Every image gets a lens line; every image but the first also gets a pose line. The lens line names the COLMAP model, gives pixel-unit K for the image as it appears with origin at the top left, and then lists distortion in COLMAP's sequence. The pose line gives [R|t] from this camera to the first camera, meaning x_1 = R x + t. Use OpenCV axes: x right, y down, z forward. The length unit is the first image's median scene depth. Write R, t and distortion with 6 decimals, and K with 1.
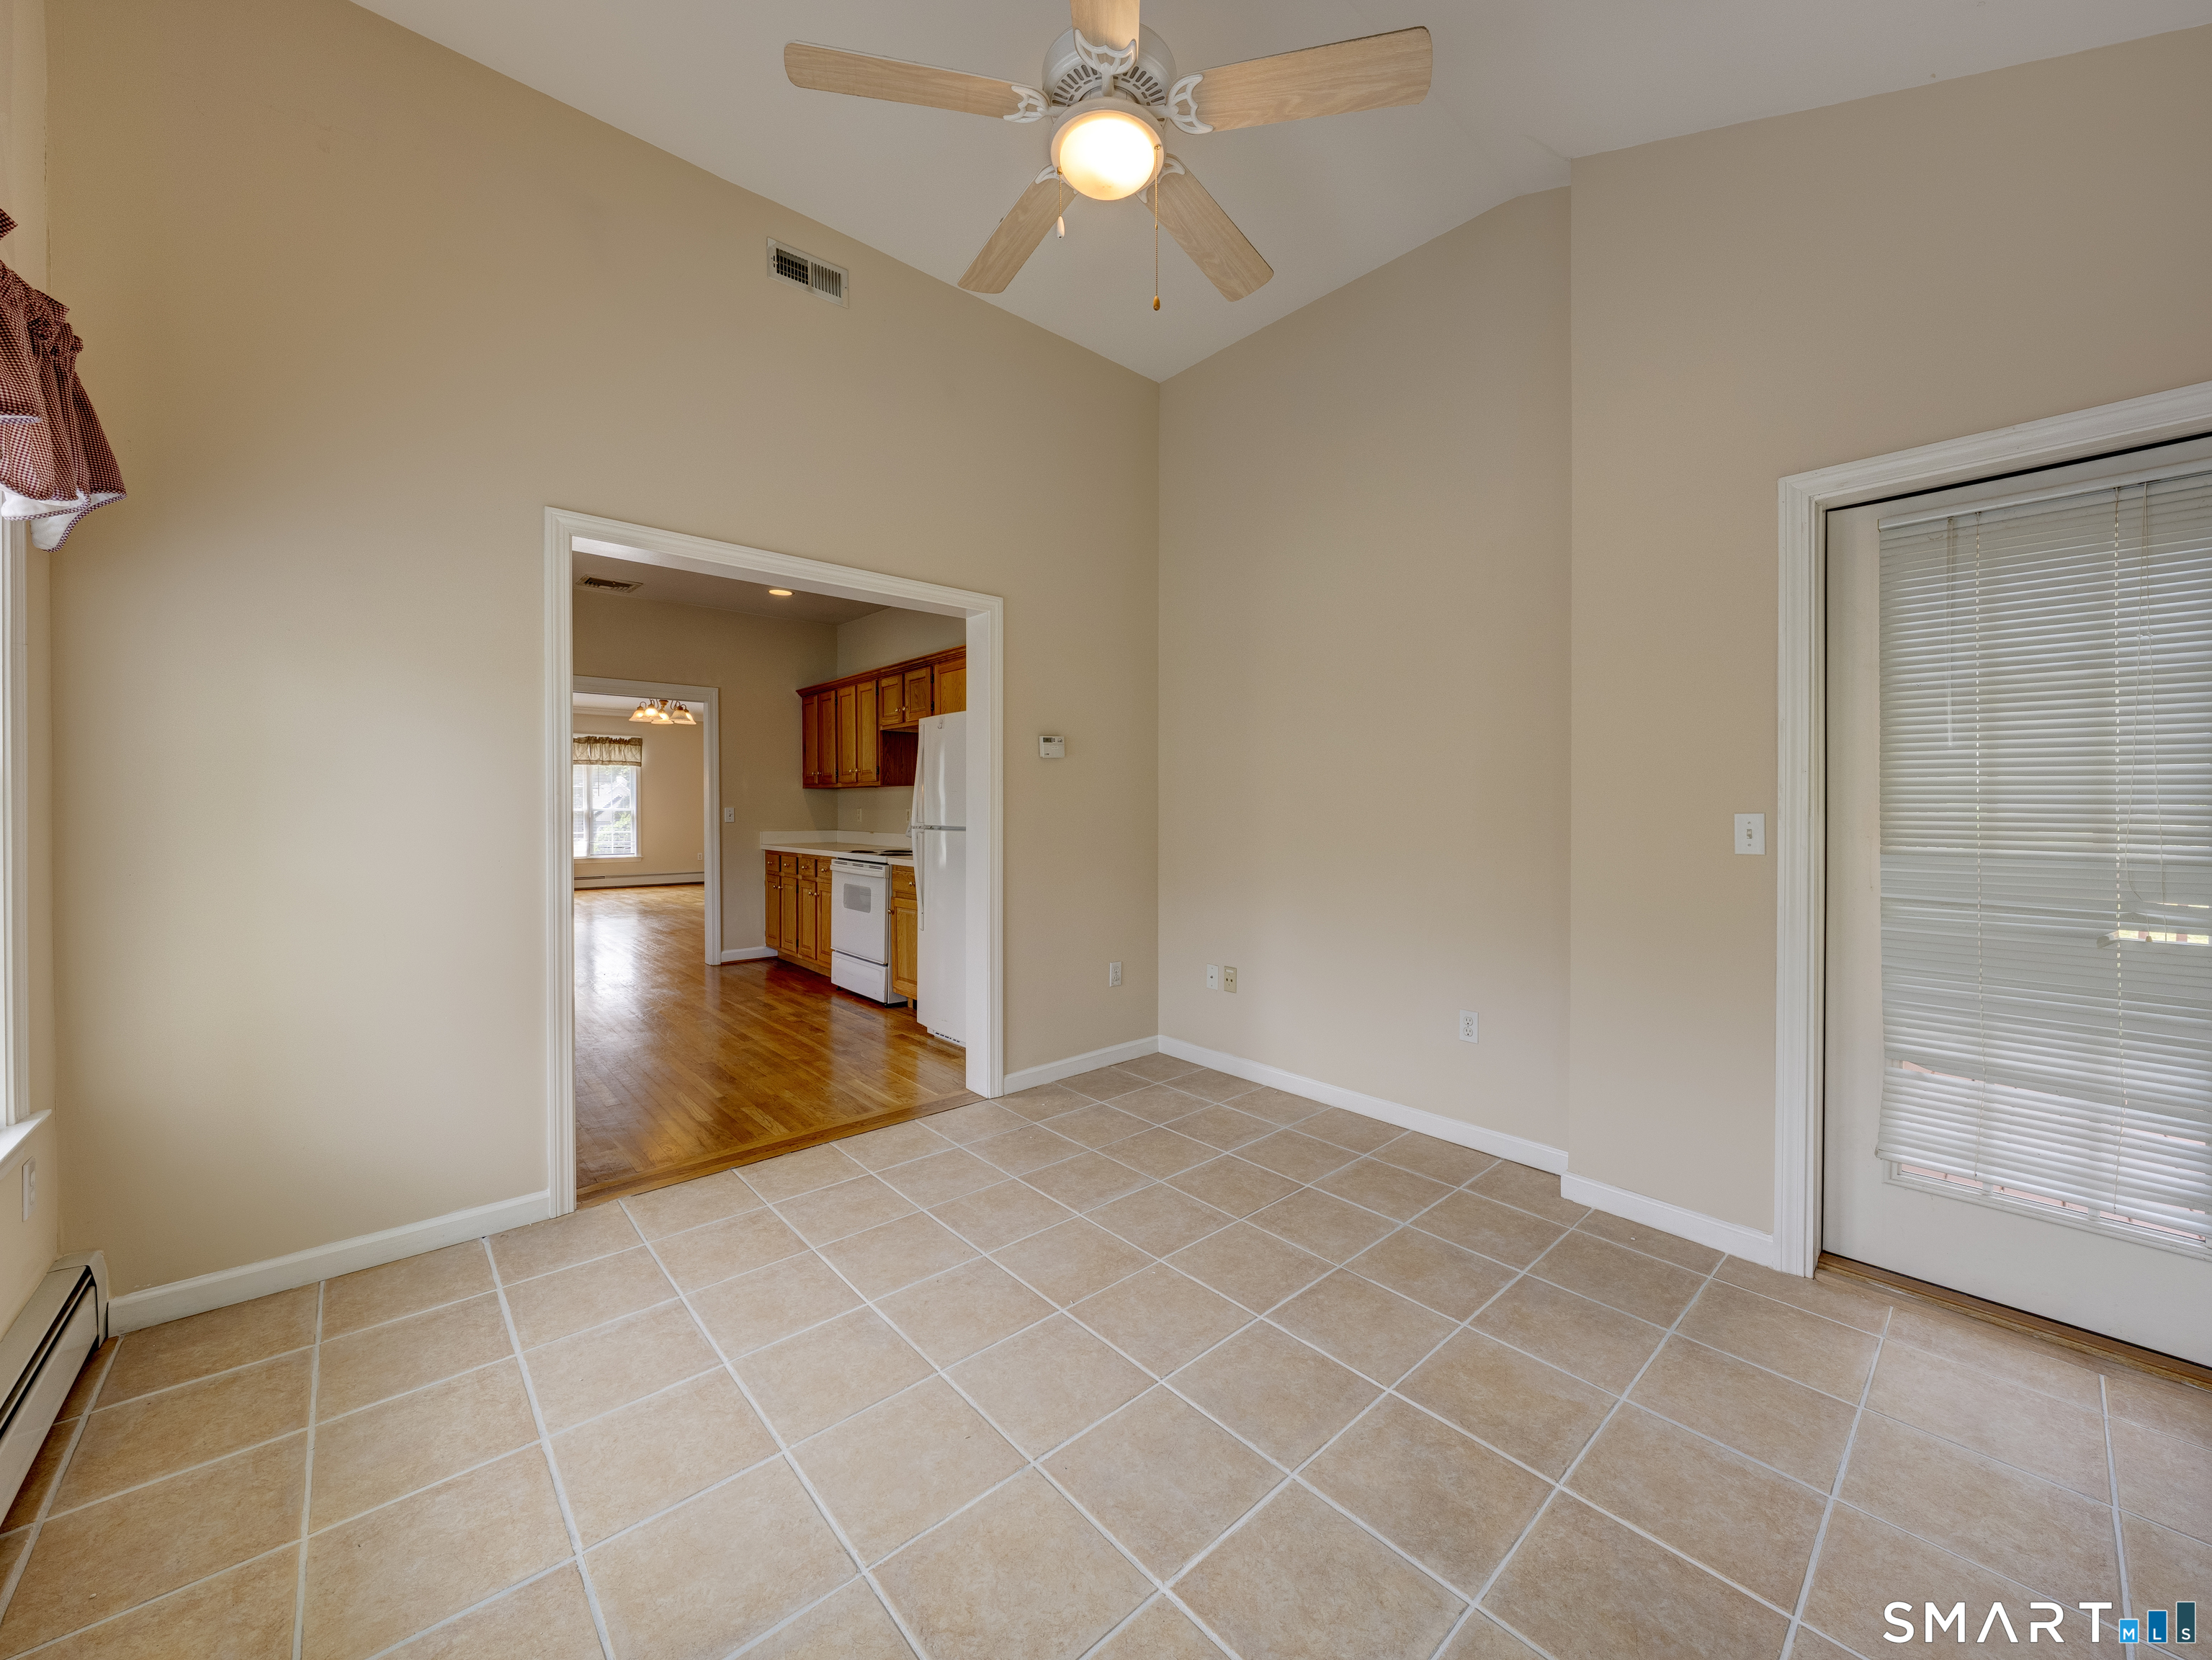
lens RADIAL K [[843.0, 0, 1107.0], [0, 843.0, 817.8], [0, 0, 1]] dist [-0.004813, -0.000208]
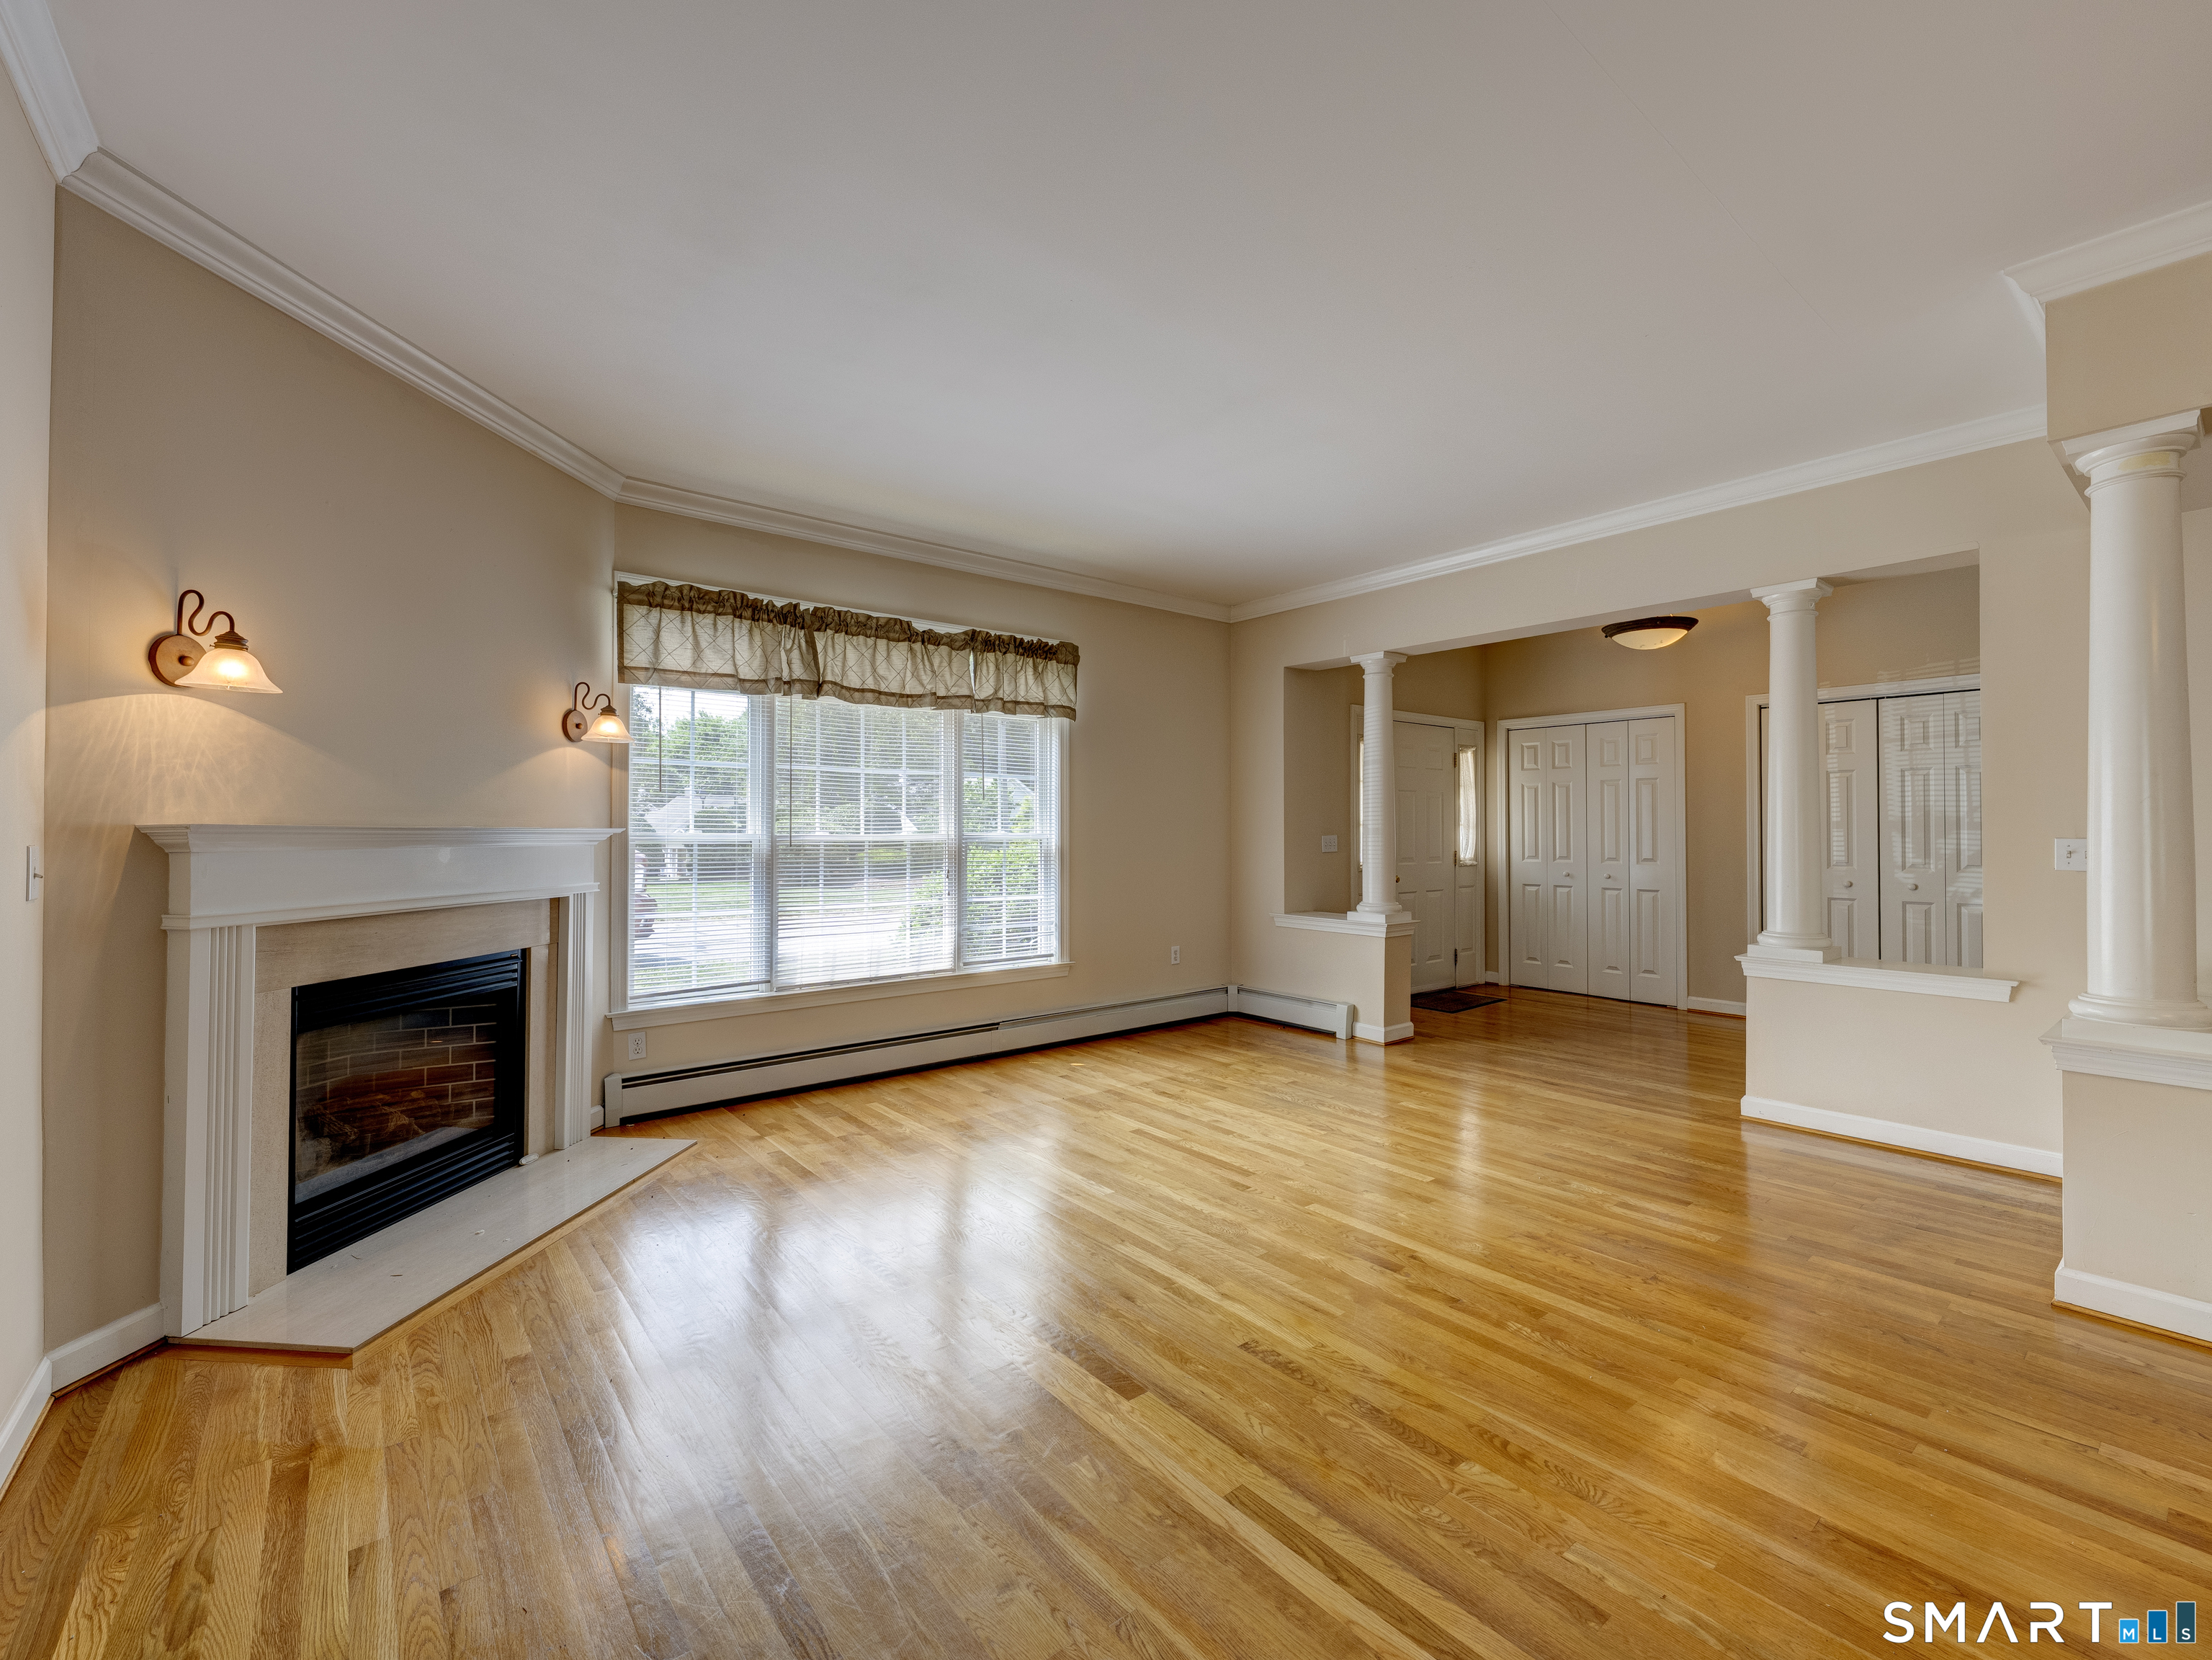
lens RADIAL K [[946.2, 0, 1108.0], [0, 946.2, 821.4], [0, 0, 1]] dist [0.000008, 0.000051]
pose [[0.999012, -0.000718, -0.044428, -1.129644], [-0.000132, 0.999817, -0.019116, -0.018041], [0.044434, 0.019103, 0.998830, 1.264779]]
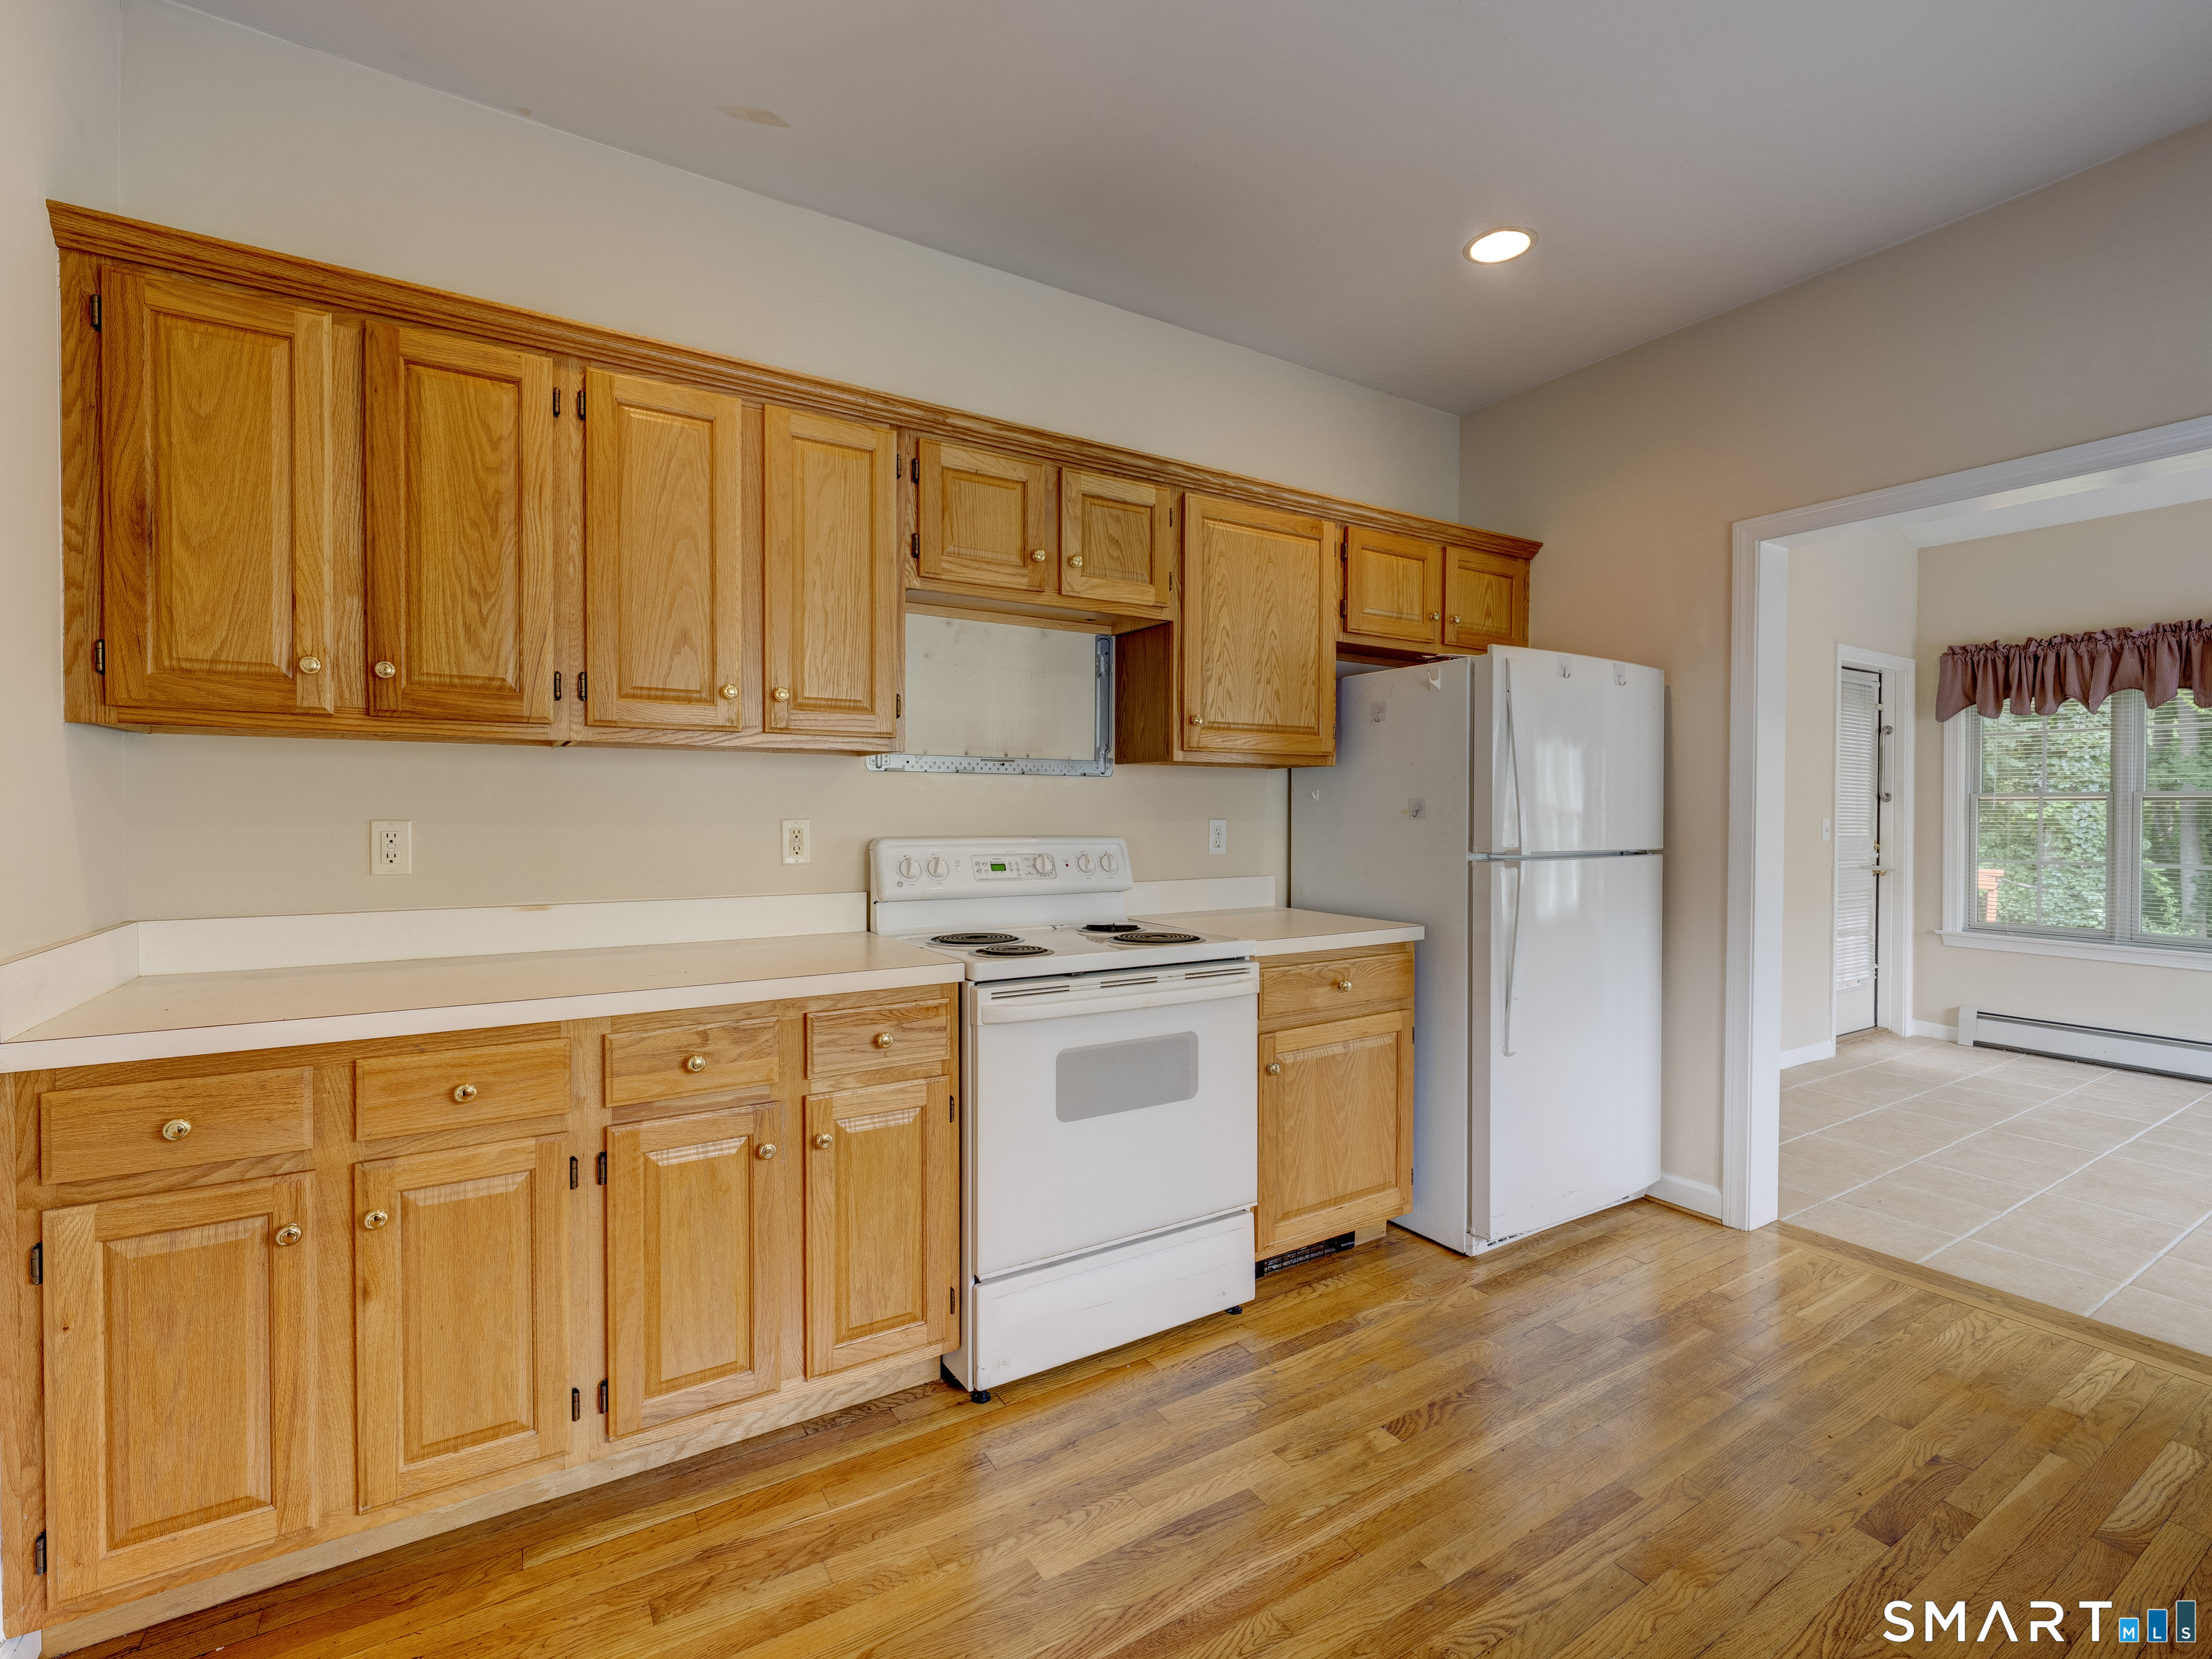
lens RADIAL K [[997.3, 0, 1108.6], [0, 997.3, 823.5], [0, 0, 1]] dist [-0.001866, -0.000357]
pose [[0.164110, -0.014365, 0.986337, -0.627546], [0.008605, 0.999877, 0.013130, -0.014201], [-0.986404, 0.006332, 0.164214, 0.829884]]
